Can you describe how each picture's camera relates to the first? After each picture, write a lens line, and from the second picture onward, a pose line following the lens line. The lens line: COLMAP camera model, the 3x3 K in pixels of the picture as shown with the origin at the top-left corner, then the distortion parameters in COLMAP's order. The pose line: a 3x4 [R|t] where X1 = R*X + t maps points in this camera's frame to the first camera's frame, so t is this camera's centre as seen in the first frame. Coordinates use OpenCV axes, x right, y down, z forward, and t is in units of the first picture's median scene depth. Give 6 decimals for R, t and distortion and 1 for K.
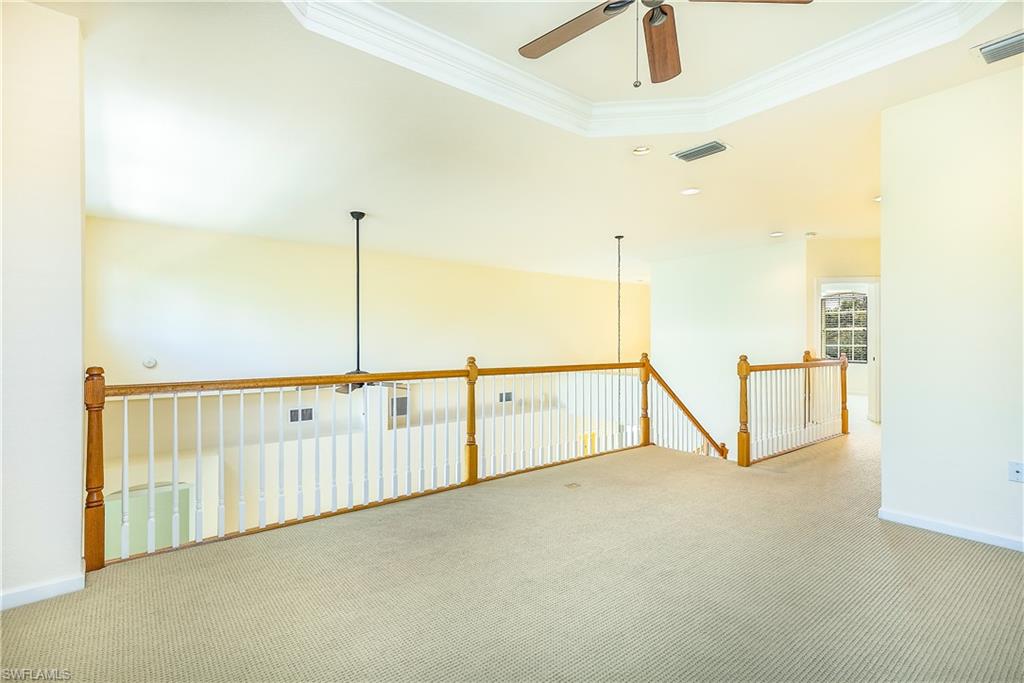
lens RADIAL K [[467.1, 0, 505.7], [0, 467.1, 343.0], [0, 0, 1]] dist [0.005232, 0.001523]
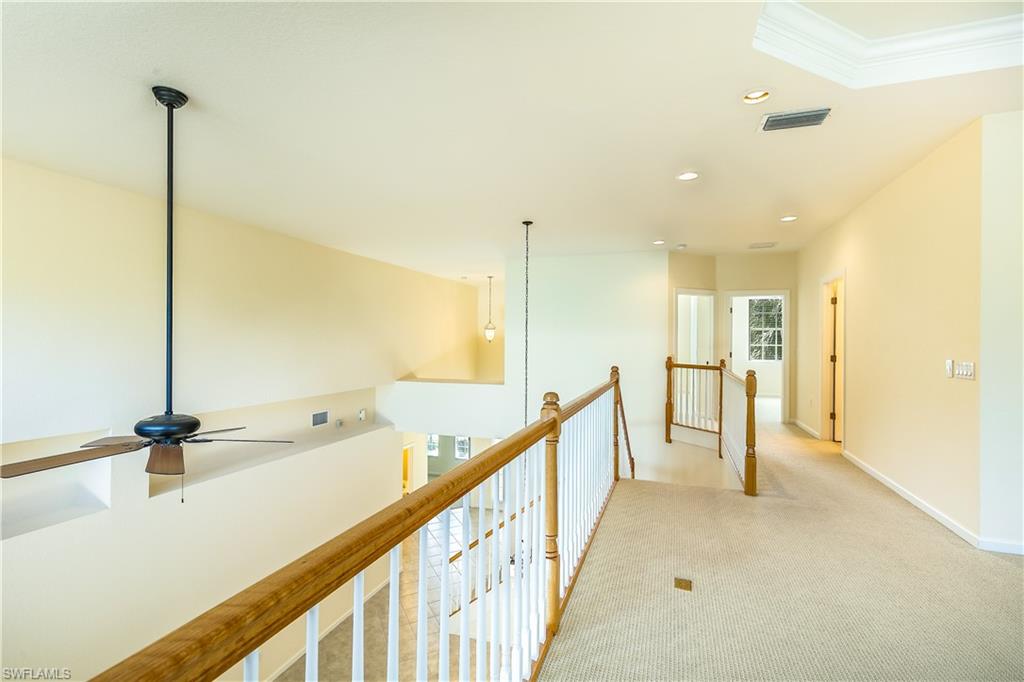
lens RADIAL K [[467.1, 0, 522.2], [0, 467.1, 341.0], [0, 0, 1]] dist [0.005232, 0.001523]
pose [[0.843436, 0.005688, 0.537200, -0.269820], [-0.005745, 0.999982, -0.001567, -0.019680], [-0.537199, -0.001765, 0.843453, 0.389637]]
